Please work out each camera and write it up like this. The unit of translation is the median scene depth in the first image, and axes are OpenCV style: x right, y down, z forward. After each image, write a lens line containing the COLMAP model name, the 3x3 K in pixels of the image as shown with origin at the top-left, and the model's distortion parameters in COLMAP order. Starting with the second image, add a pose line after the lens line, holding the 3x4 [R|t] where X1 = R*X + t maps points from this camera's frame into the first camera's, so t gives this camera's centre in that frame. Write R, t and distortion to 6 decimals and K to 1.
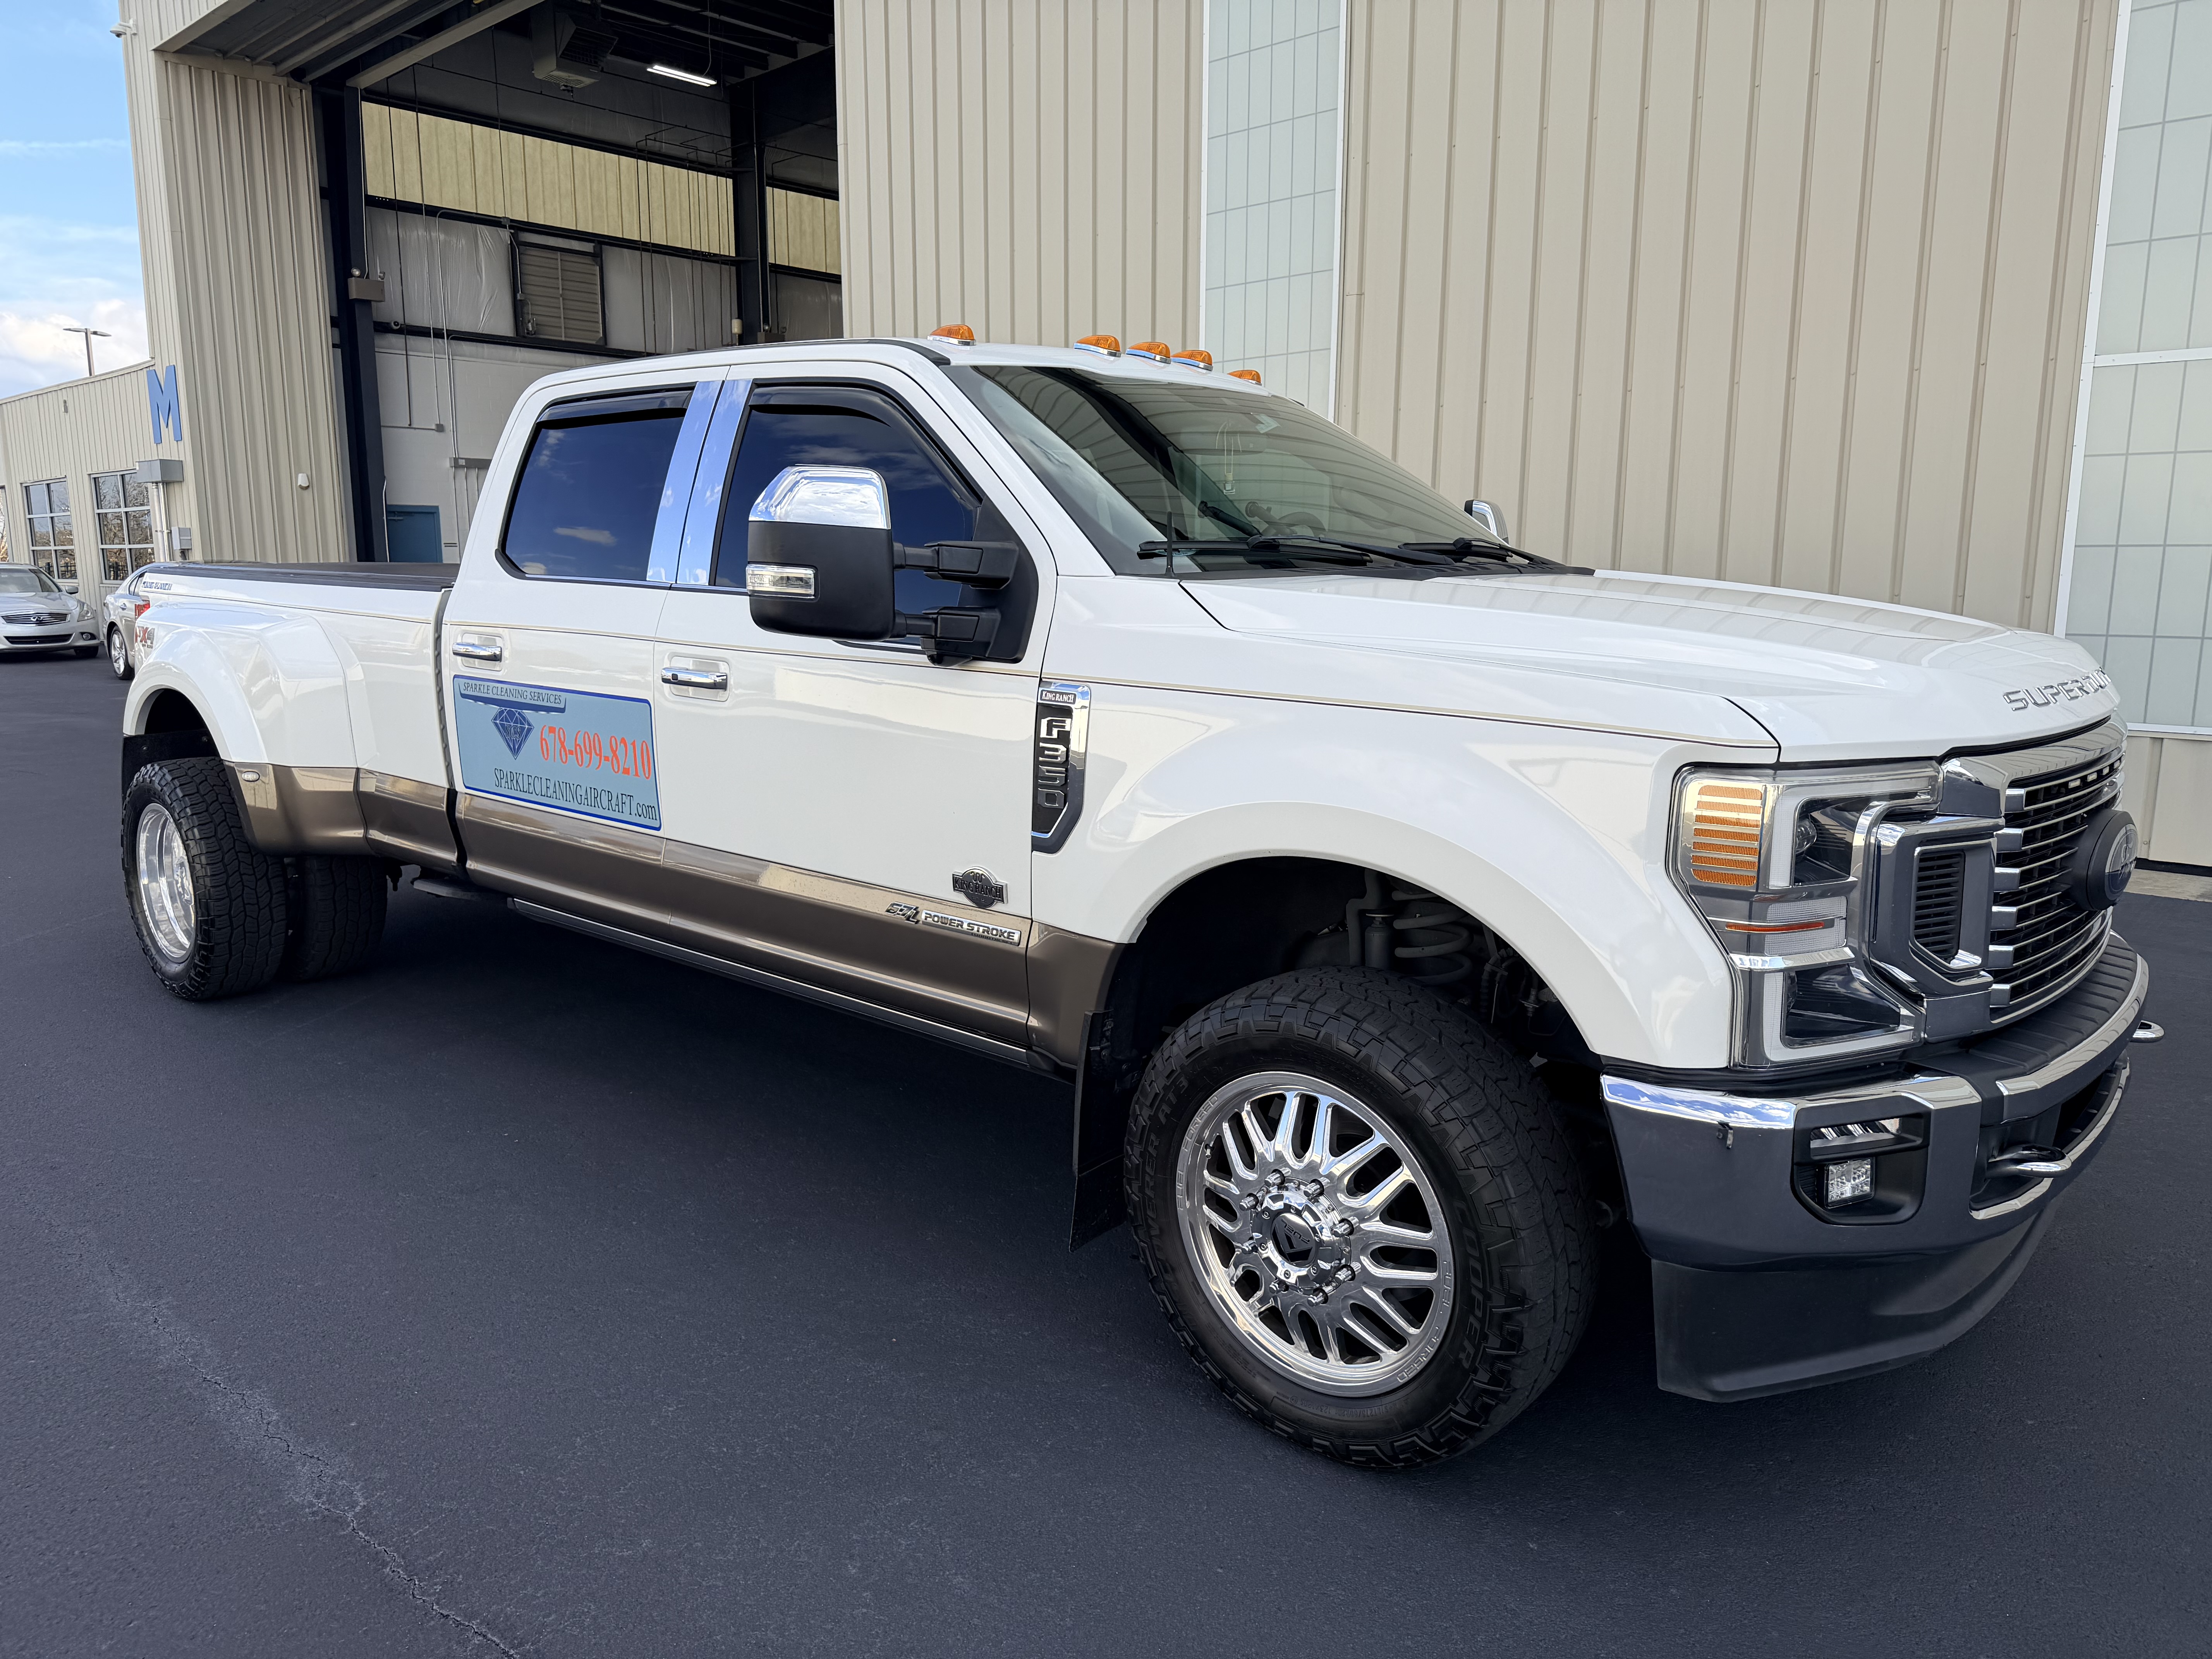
lens RADIAL K [[1613.1, 0, 1094.4], [0, 1613.1, 824.4], [0, 0, 1]] dist [0.027902, -0.000630]
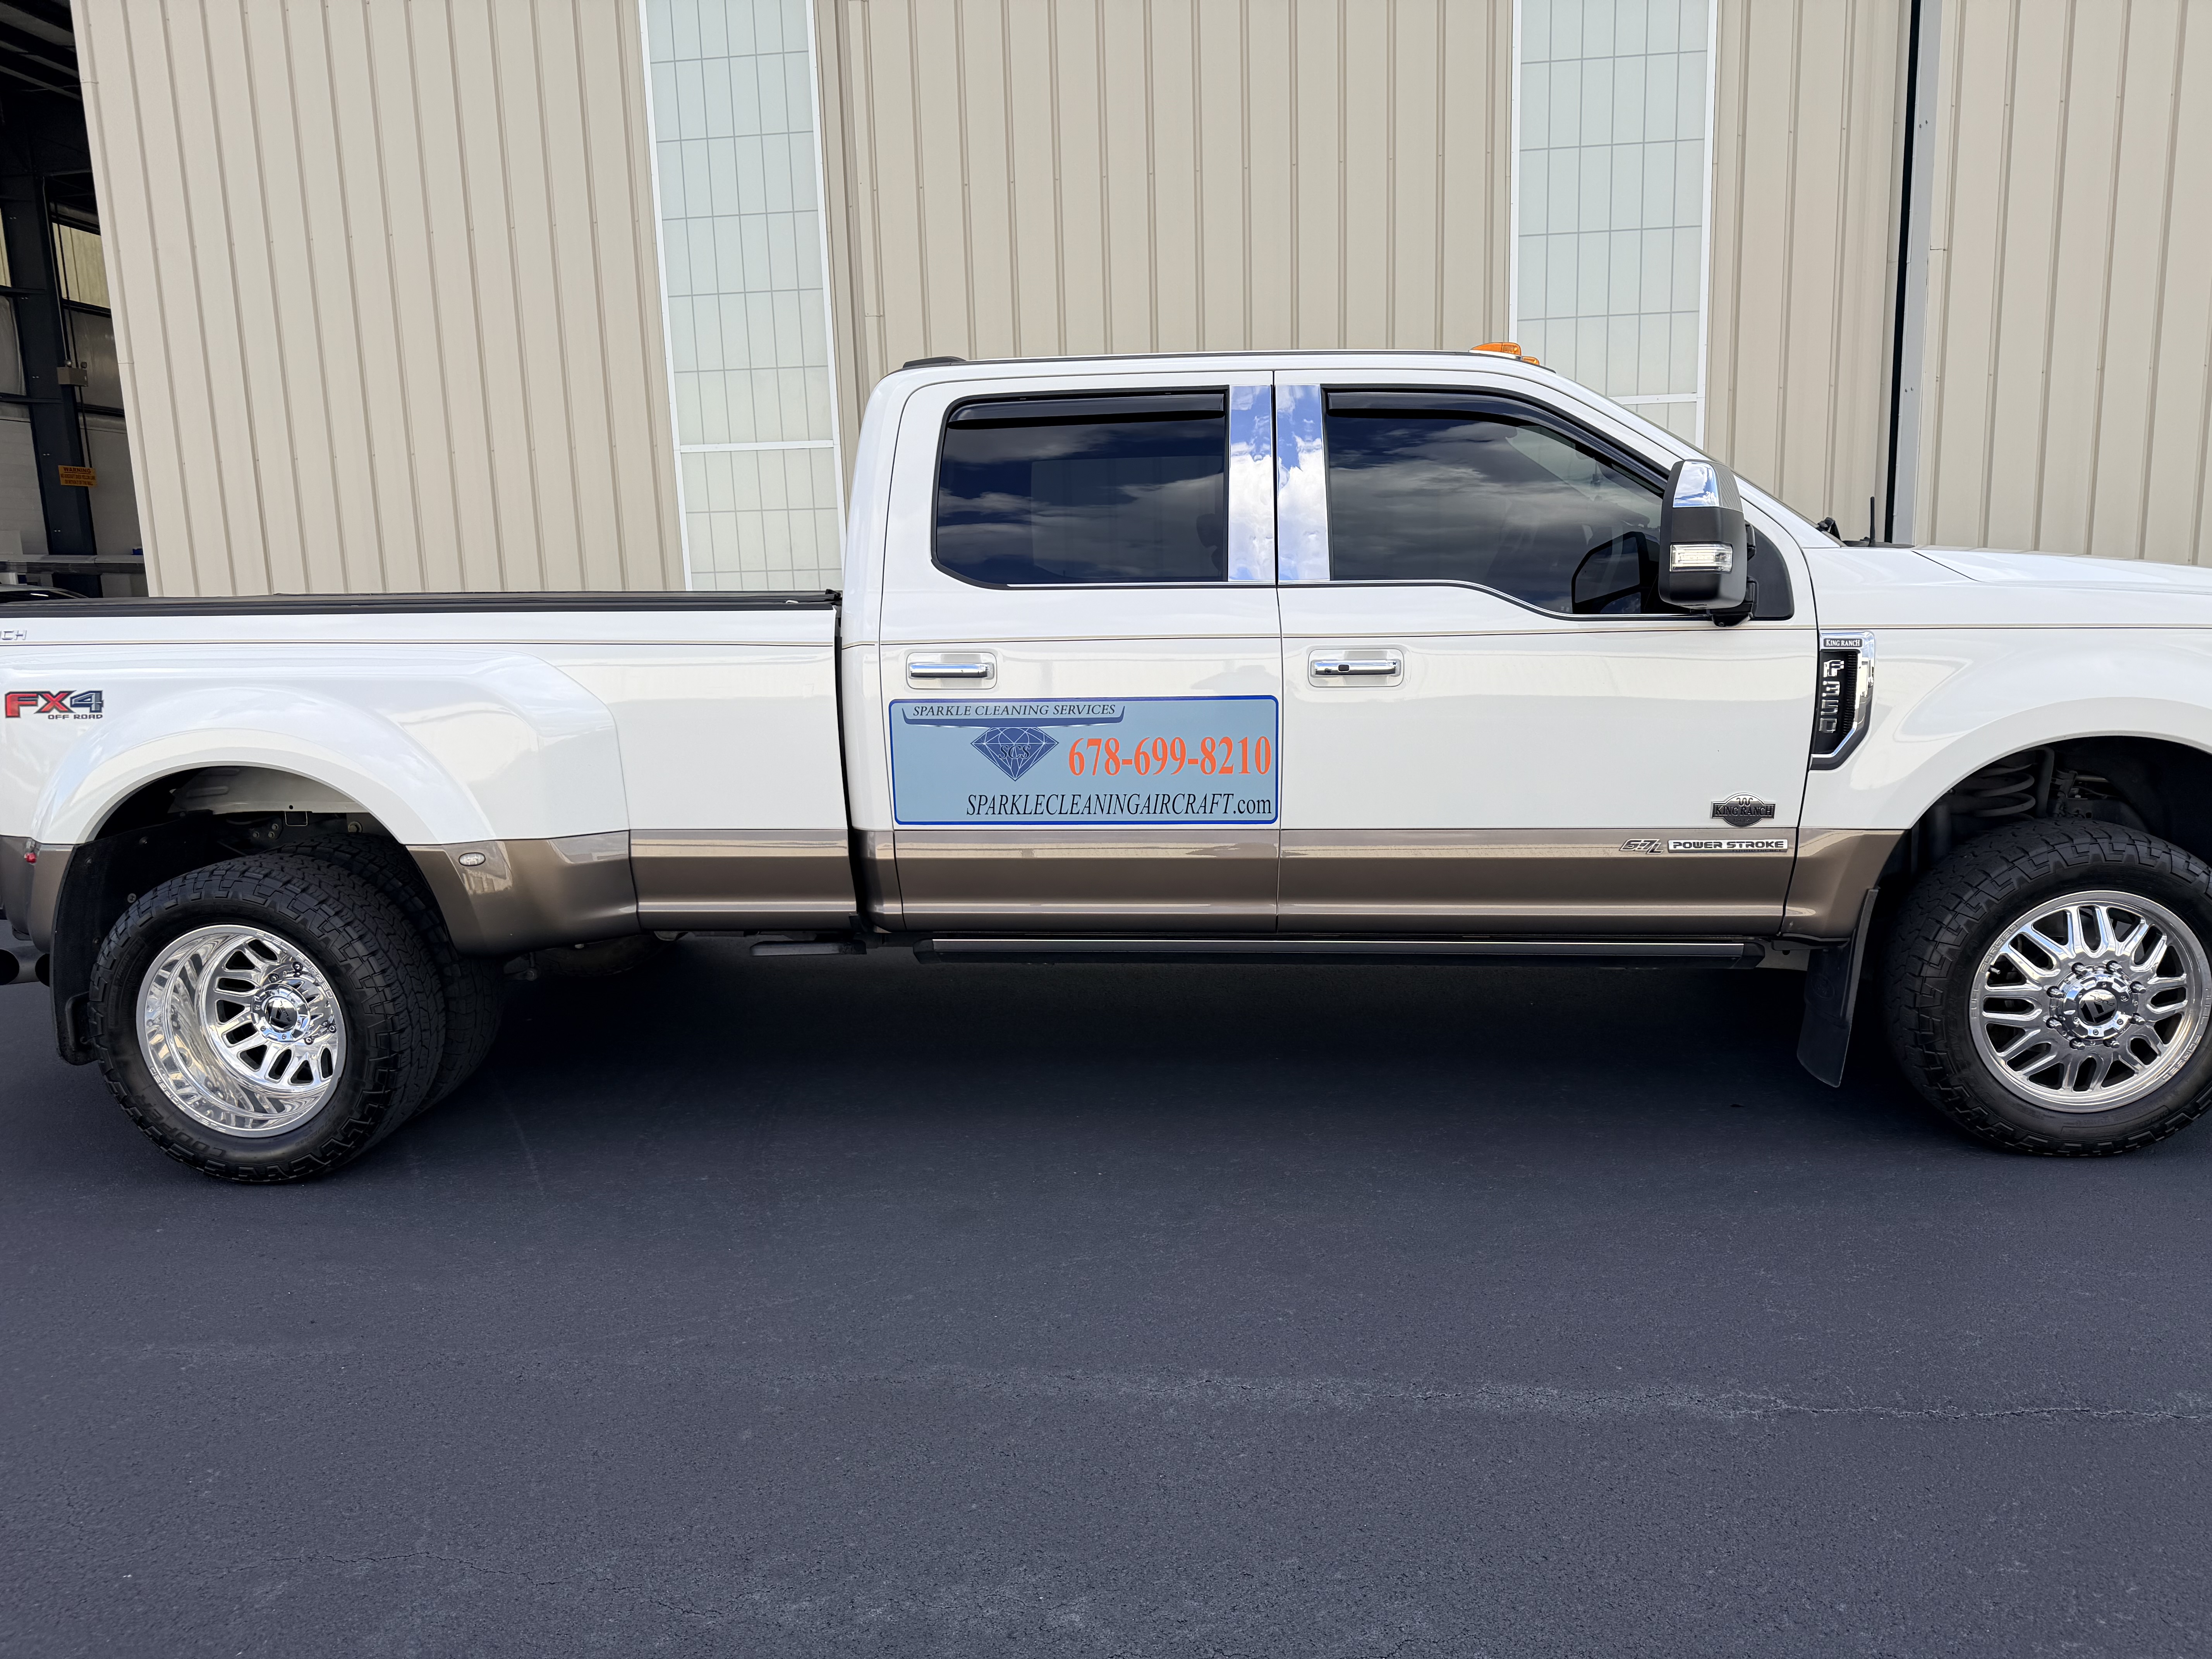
lens RADIAL K [[1599.3, 0, 1050.1], [0, 1599.3, 829.6], [0, 0, 1]] dist [0.110298, -0.187947]
pose [[0.801017, -0.124021, 0.585654, -0.963812], [0.129840, 0.991010, 0.032275, -0.042668], [-0.584391, 0.050189, 0.809919, 0.255007]]
